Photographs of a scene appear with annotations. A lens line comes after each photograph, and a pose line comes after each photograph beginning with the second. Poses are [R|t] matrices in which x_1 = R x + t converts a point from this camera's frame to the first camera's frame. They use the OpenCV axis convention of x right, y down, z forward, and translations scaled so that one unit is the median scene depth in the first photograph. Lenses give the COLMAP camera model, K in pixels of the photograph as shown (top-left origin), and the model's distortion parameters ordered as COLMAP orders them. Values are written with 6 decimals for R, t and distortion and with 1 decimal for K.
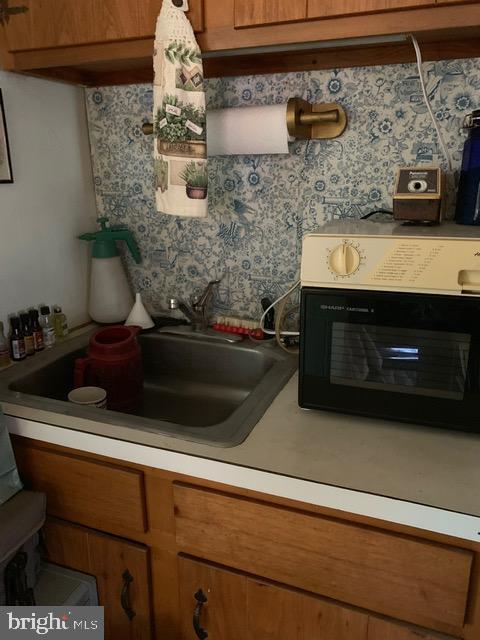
lens RADIAL K [[489.8, 0, 239.9], [0, 489.8, 317.0], [0, 0, 1]] dist [0.032877, -0.039204]
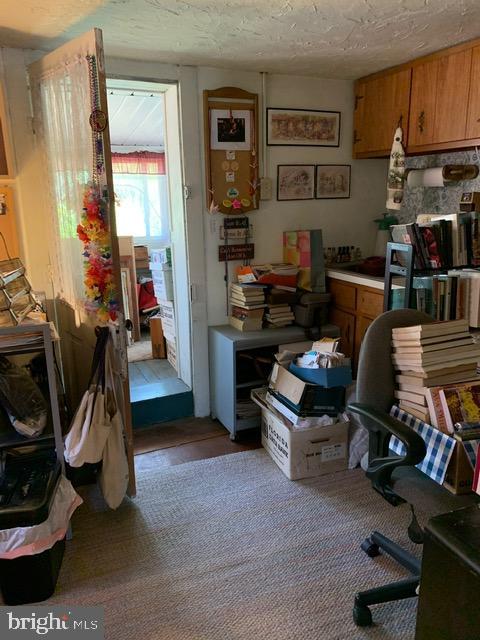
lens RADIAL K [[489.8, 0, 240.5], [0, 489.8, 318.7], [0, 0, 1]] dist [0.032877, -0.039204]
pose [[0.714254, 0.169331, -0.679094, 1.352769], [-0.191039, 0.980614, 0.043585, 0.480850], [0.673310, 0.098603, 0.732756, -1.690263]]
